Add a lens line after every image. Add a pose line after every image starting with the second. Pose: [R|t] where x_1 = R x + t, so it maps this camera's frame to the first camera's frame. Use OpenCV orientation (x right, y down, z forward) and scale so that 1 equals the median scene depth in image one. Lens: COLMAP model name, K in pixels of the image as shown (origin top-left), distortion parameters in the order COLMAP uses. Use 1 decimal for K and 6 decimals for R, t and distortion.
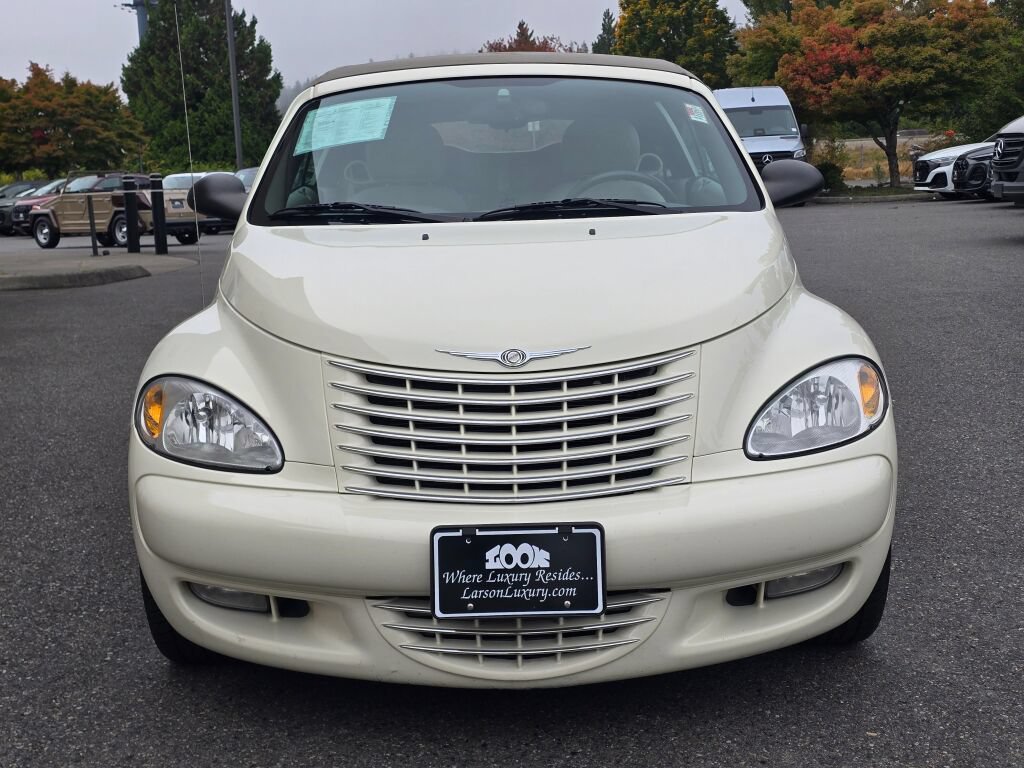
lens RADIAL K [[1383.5, 0, 508.5], [0, 1383.5, 331.0], [0, 0, 1]] dist [0.201552, -0.472505]
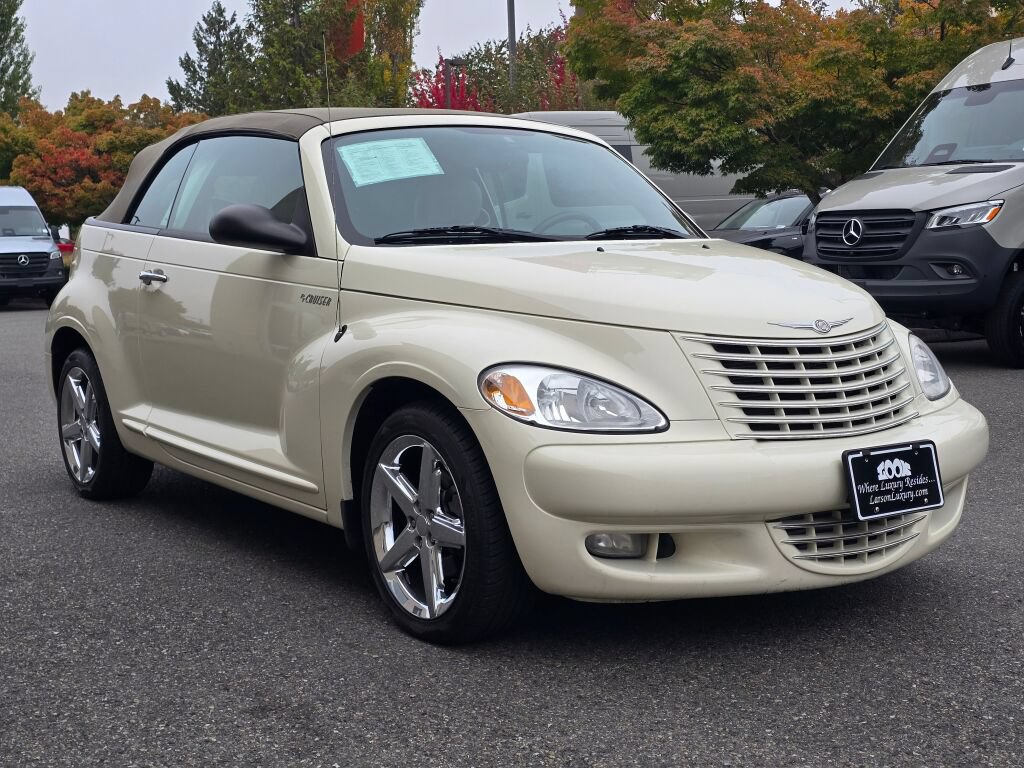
lens RADIAL K [[1390.4, 0, 533.0], [0, 1390.4, 333.0], [0, 0, 1]] dist [0.132573, -0.103508]
pose [[0.814511, -0.024234, 0.579641, -0.930030], [0.070598, 0.995842, -0.057570, 0.078634], [-0.575836, 0.087813, 0.812836, 0.101952]]
